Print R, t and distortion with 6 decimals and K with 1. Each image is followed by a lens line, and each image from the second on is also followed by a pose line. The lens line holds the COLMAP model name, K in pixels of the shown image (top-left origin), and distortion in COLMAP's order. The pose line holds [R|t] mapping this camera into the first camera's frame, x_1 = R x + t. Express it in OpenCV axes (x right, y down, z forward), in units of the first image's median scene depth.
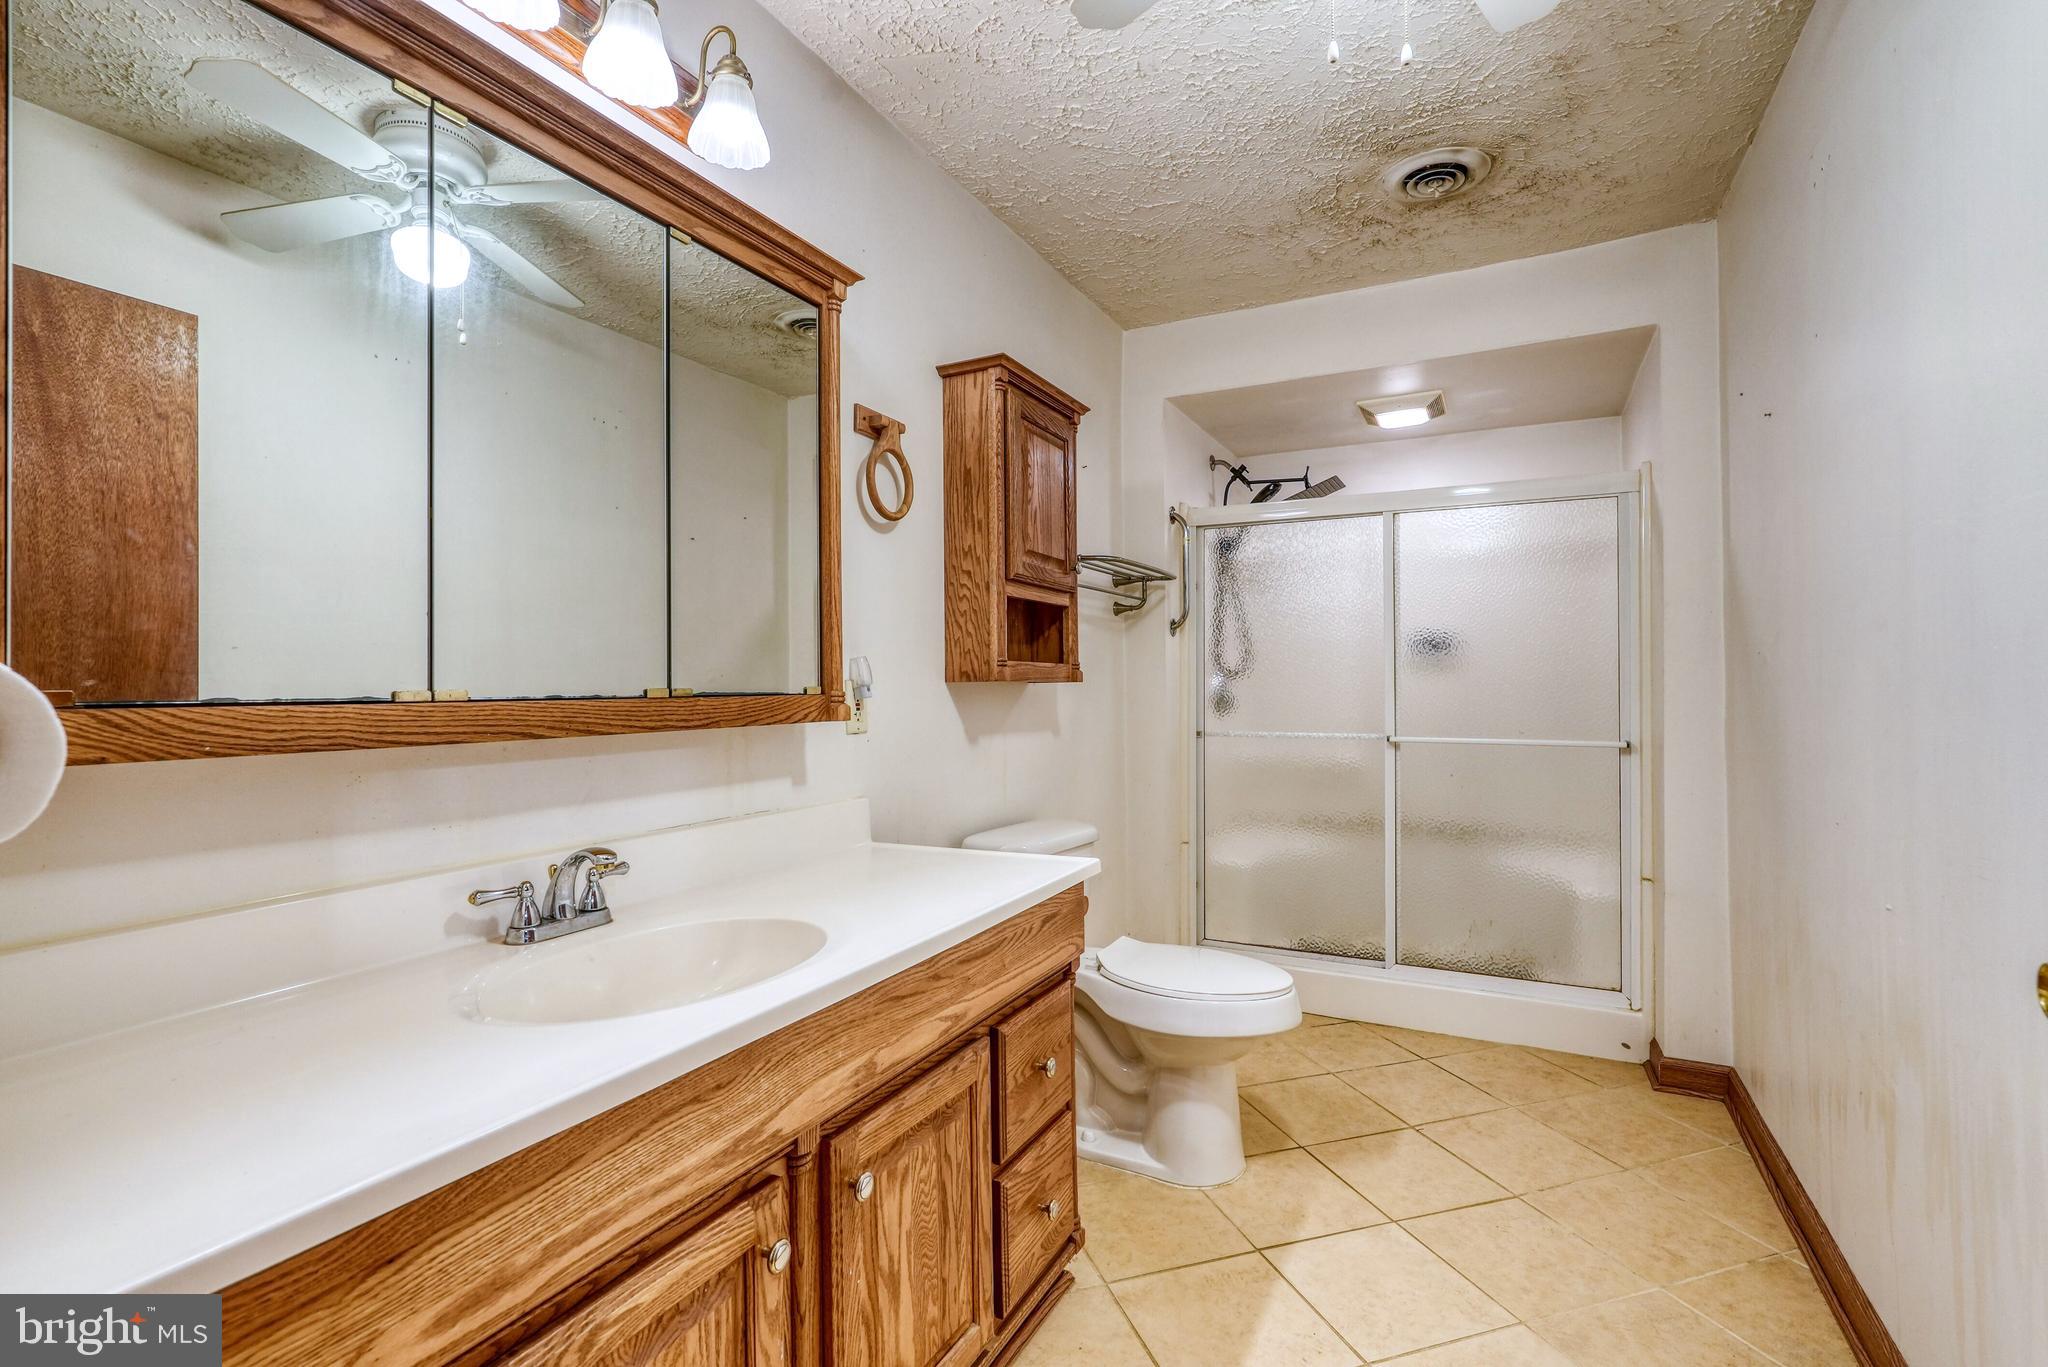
lens RADIAL K [[915.2, 0, 1015.6], [0, 915.2, 686.1], [0, 0, 1]] dist [0.004159, 0.000877]
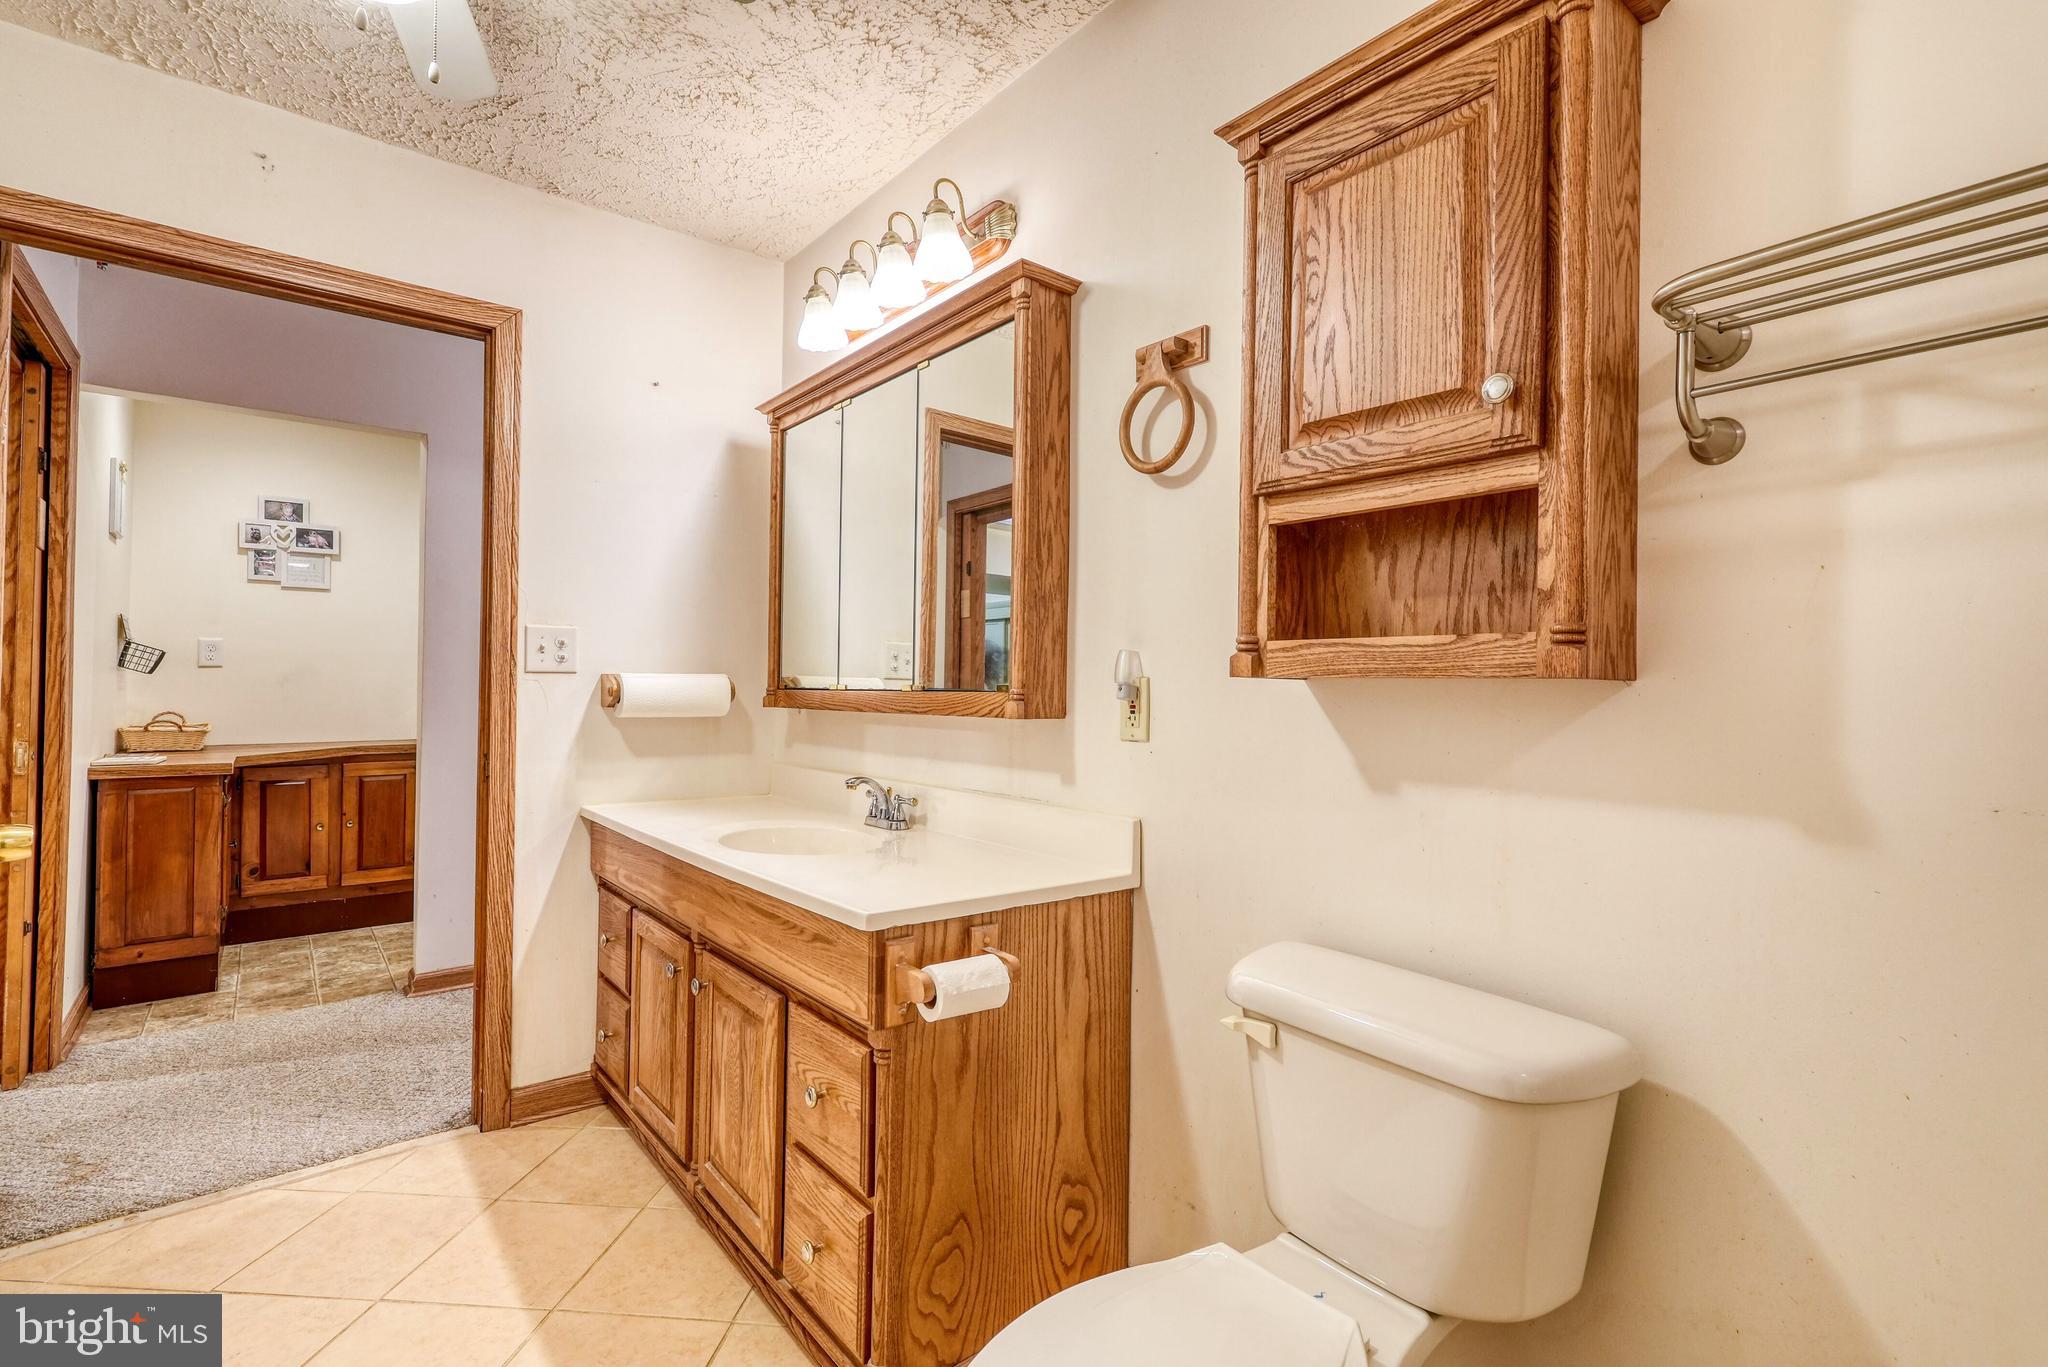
lens RADIAL K [[915.2, 0, 1013.7], [0, 915.2, 677.4], [0, 0, 1]] dist [0.004159, 0.000877]
pose [[-0.375542, 0.007173, -0.926777, 0.786814], [0.006630, 0.999965, 0.005052, -0.014803], [0.926782, -0.004247, -0.375577, 1.460982]]
